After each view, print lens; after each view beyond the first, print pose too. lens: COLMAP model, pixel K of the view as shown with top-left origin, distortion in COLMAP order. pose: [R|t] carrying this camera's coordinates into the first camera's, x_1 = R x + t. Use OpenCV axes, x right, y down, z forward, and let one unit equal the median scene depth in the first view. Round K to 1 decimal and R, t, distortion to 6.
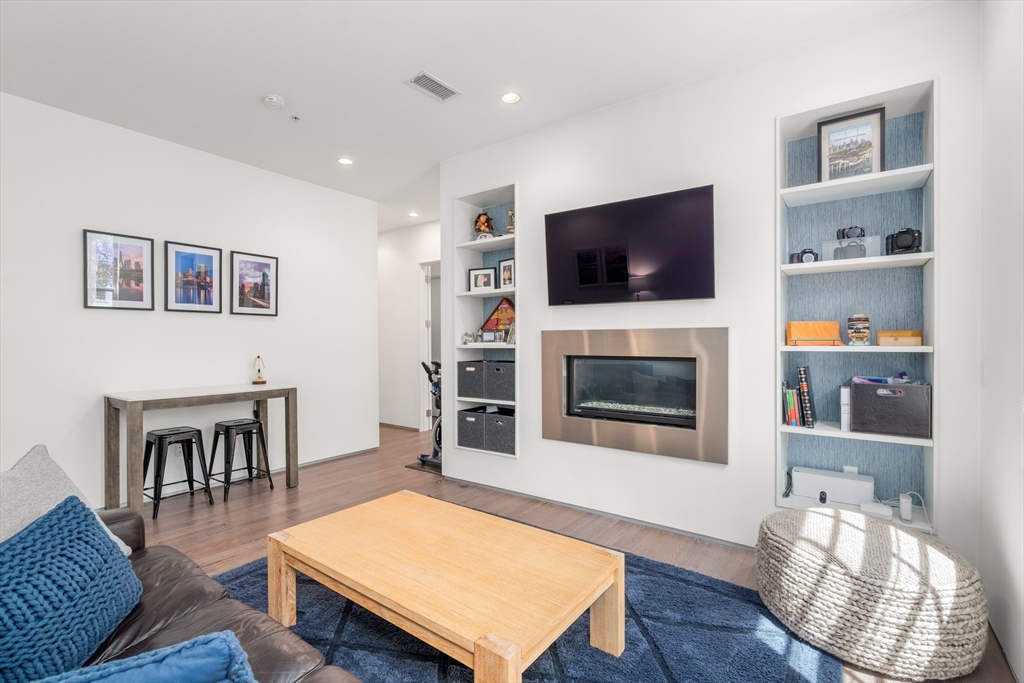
lens RADIAL K [[466.7, 0, 508.2], [0, 466.7, 345.1], [0, 0, 1]] dist [0.001346, -0.000797]
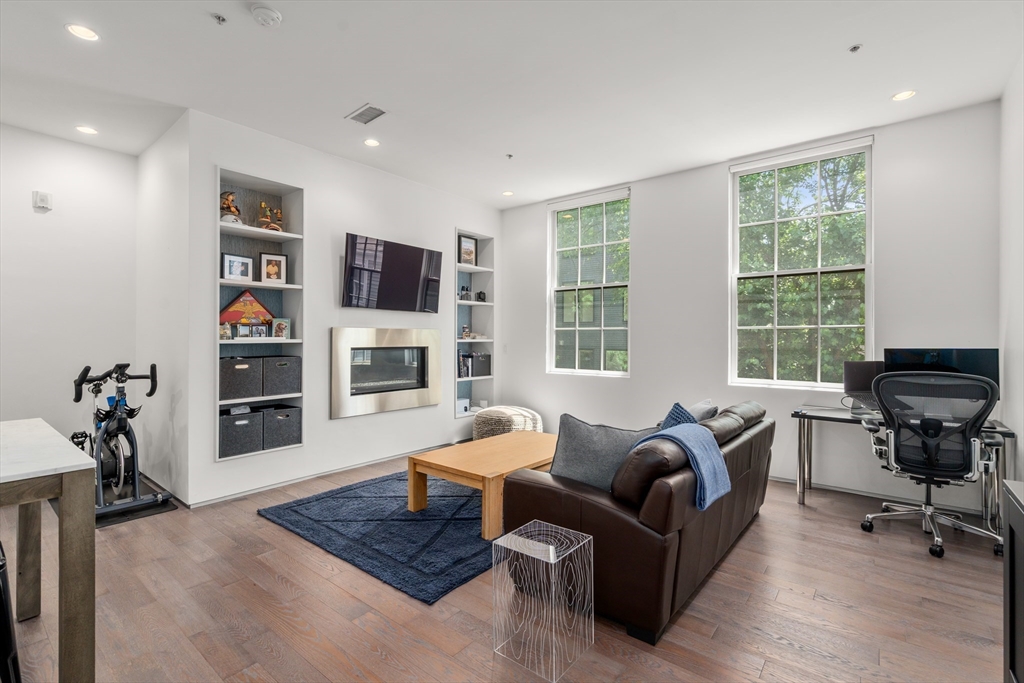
lens RADIAL K [[466.7, 0, 507.9], [0, 466.7, 338.8], [0, 0, 1]] dist [0.001346, -0.000797]
pose [[0.049843, -0.001527, 0.998756, -0.957487], [0.001656, 0.999998, 0.001446, -0.002927], [-0.998756, 0.001582, 0.049846, 0.446374]]
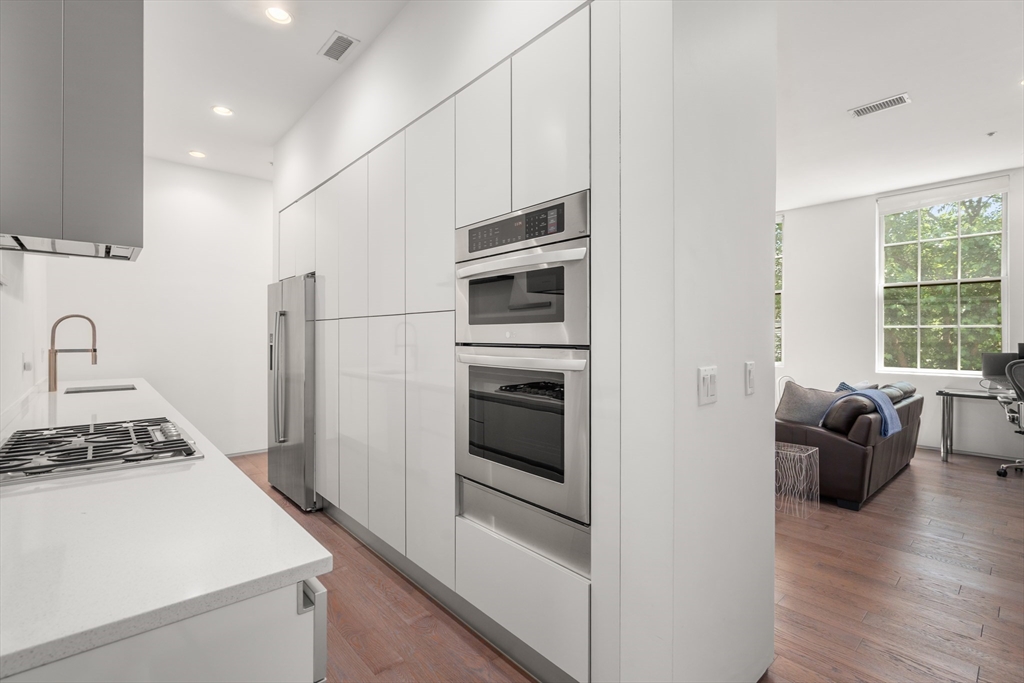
lens RADIAL K [[466.7, 0, 510.7], [0, 466.7, 337.9], [0, 0, 1]] dist [0.001346, -0.000797]
pose [[0.211019, -0.002739, 0.977478, -1.861748], [0.002676, 0.999994, 0.002225, 0.001897], [-0.977478, 0.002147, 0.211025, 1.044767]]
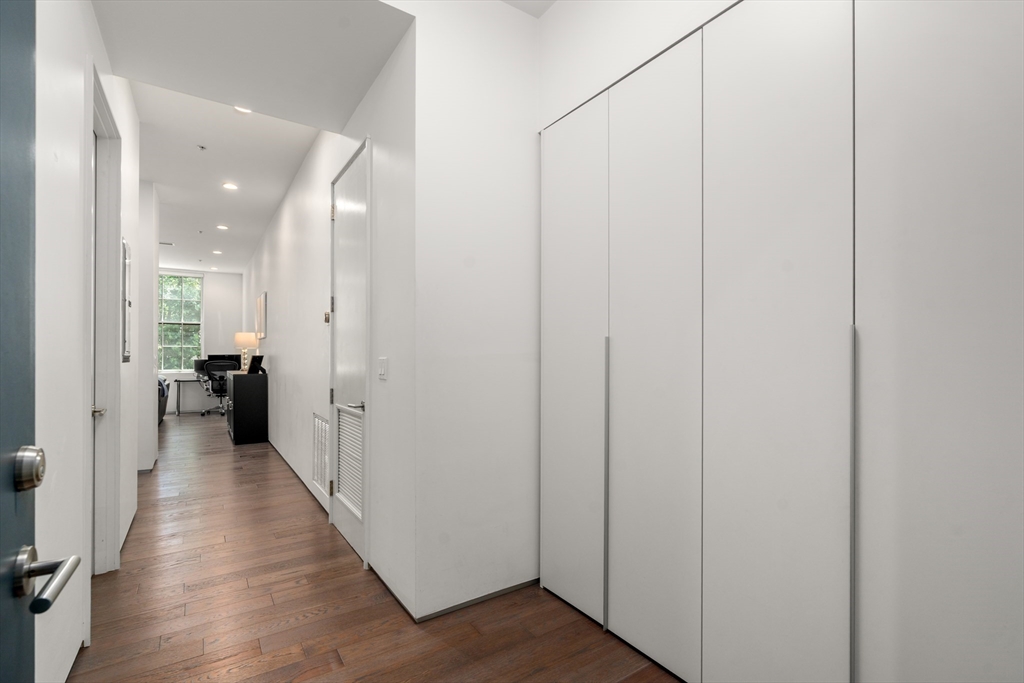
lens RADIAL K [[466.7, 0, 507.0], [0, 466.7, 351.5], [0, 0, 1]] dist [0.001346, -0.000797]
pose [[-0.940850, 0.001786, 0.338818, -3.653210], [-0.000107, 0.999984, -0.005568, 0.028905], [-0.338823, -0.005275, -0.940835, 2.590106]]
